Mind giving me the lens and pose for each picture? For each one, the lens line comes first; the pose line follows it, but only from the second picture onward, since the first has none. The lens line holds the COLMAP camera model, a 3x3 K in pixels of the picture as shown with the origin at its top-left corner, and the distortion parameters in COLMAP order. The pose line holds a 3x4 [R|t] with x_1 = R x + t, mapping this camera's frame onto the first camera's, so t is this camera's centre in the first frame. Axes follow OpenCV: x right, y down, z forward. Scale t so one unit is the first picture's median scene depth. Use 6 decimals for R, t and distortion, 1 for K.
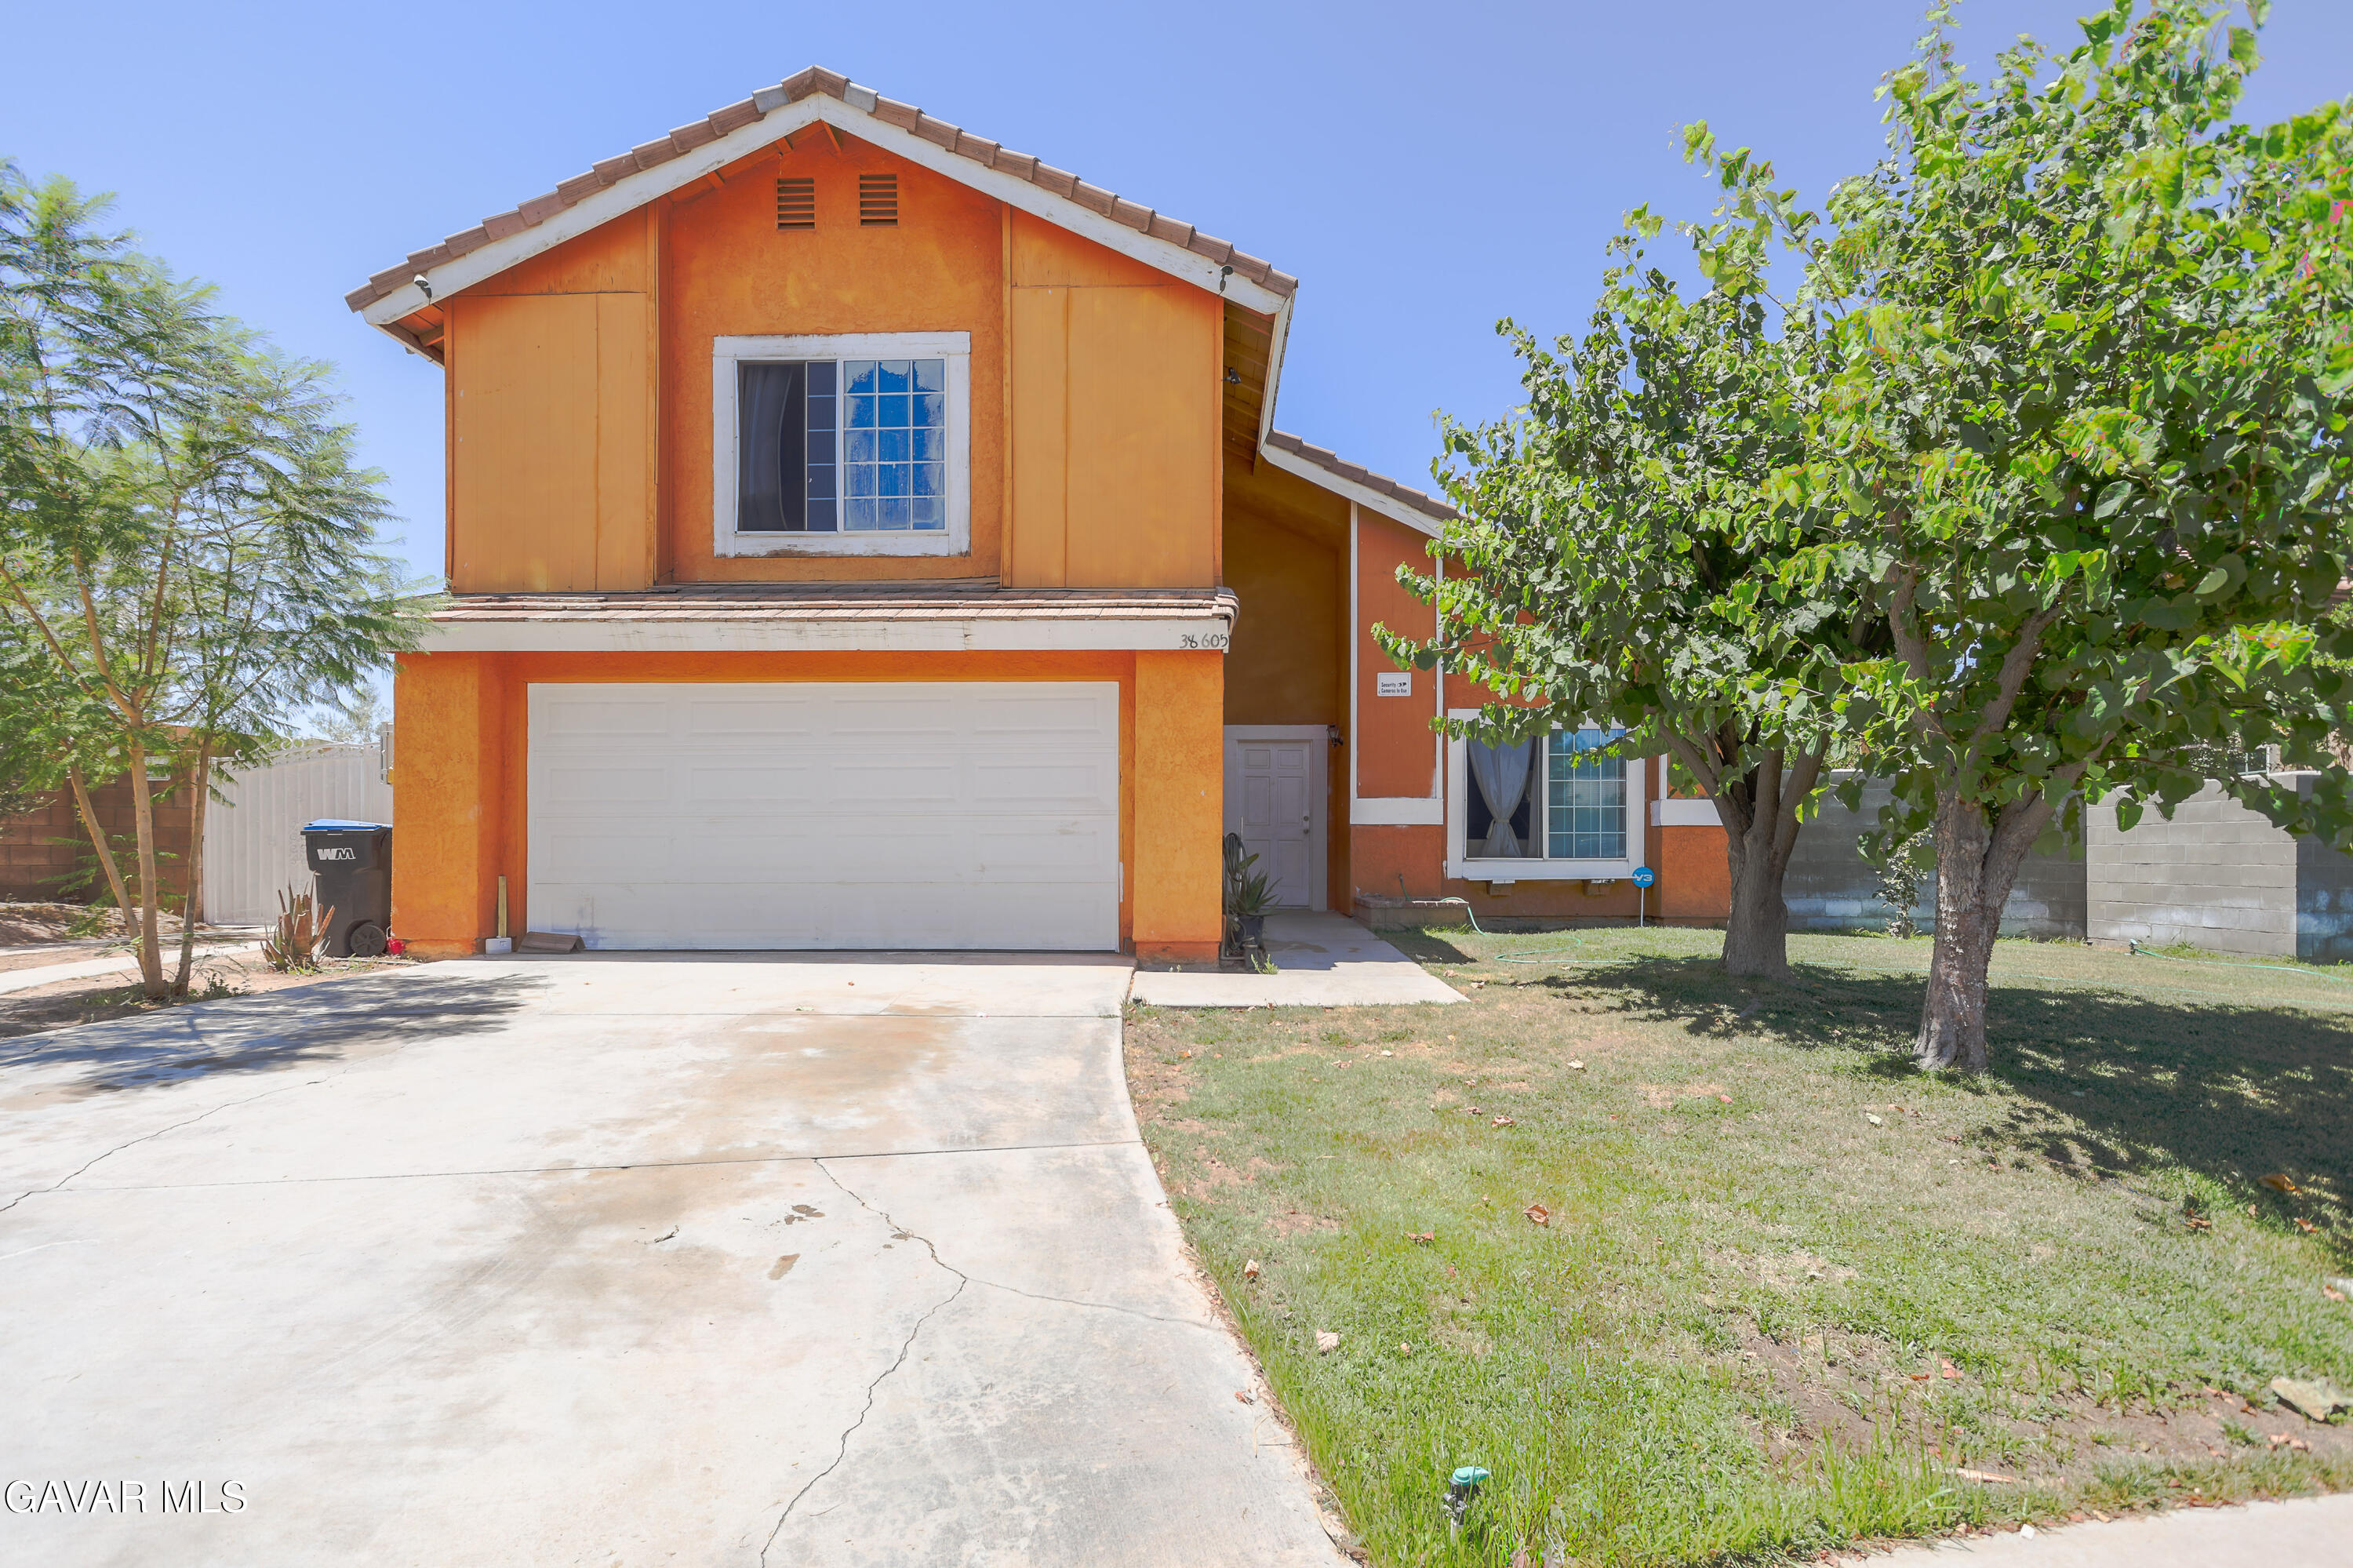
lens RADIAL K [[1142.4, 0, 1176.4], [0, 1142.4, 895.0], [0, 0, 1]] dist [-0.001363, 0.000106]
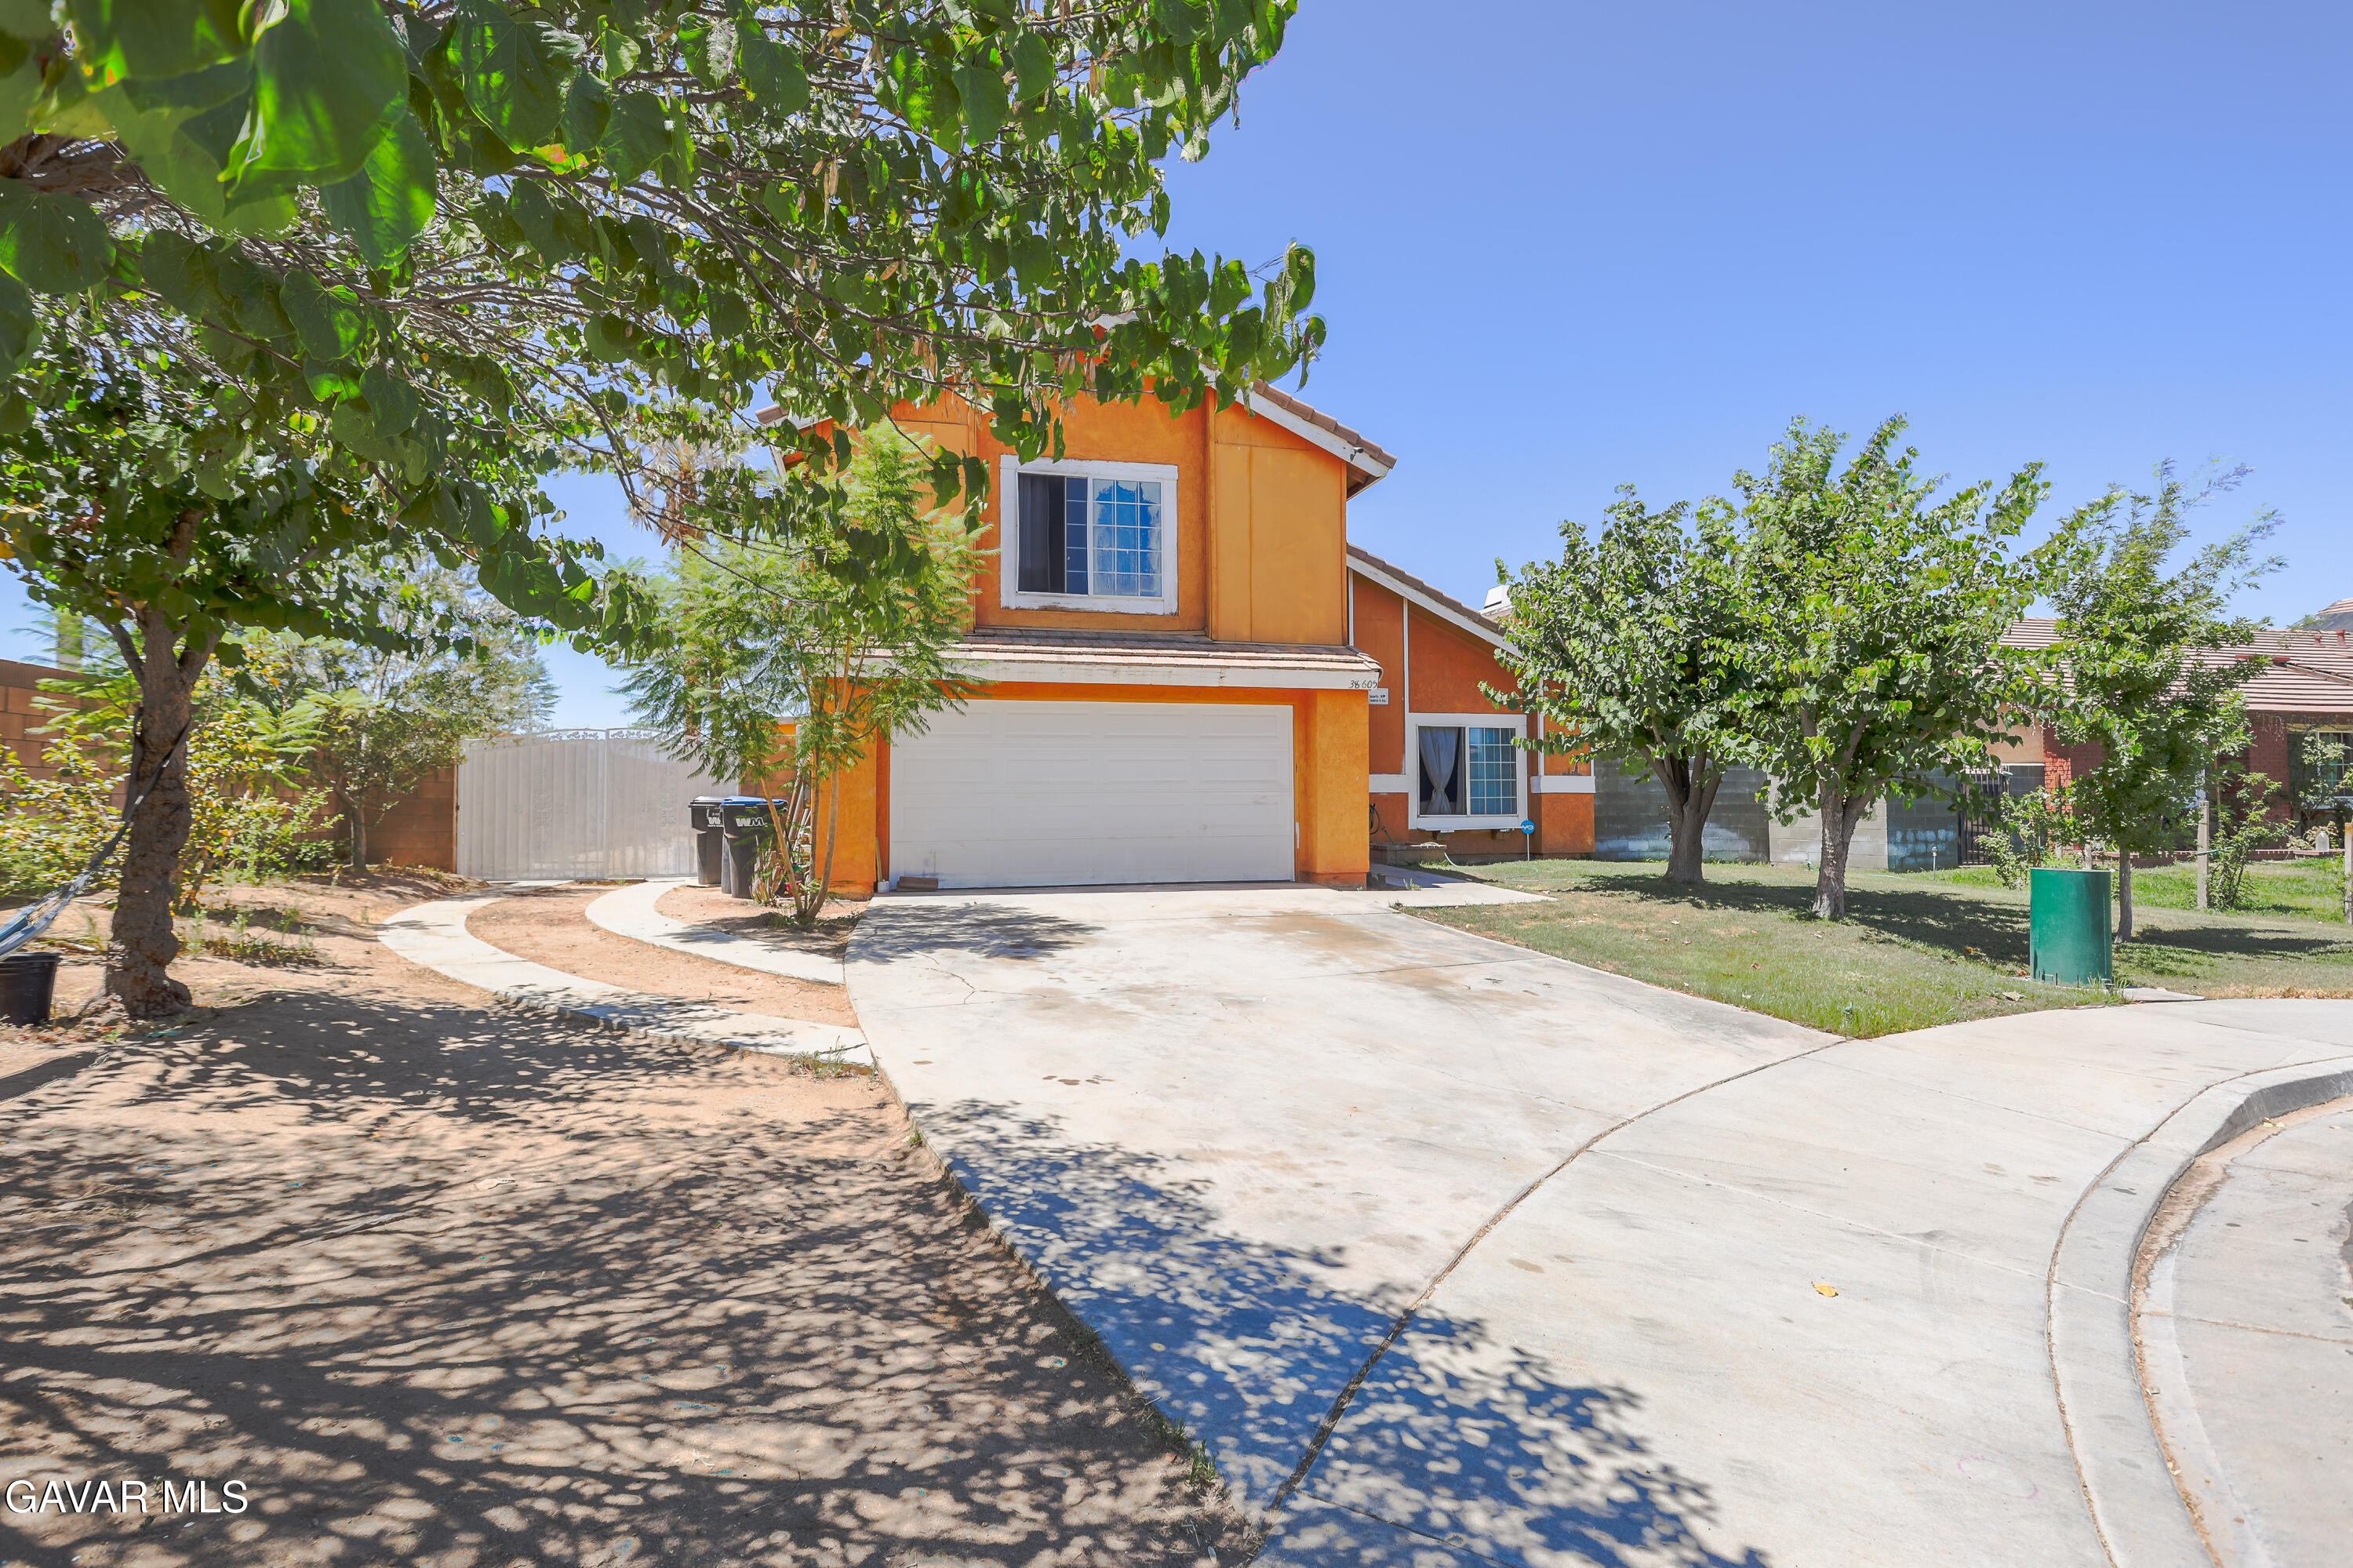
lens RADIAL K [[1129.6, 0, 1164.1], [0, 1129.6, 806.1], [0, 0, 1]] dist [0.001375, 0.001100]
pose [[0.963223, -0.006051, 0.268635, -0.591990], [0.014550, 0.999454, -0.029656, -0.008028], [-0.268309, 0.032473, 0.962785, -0.392431]]
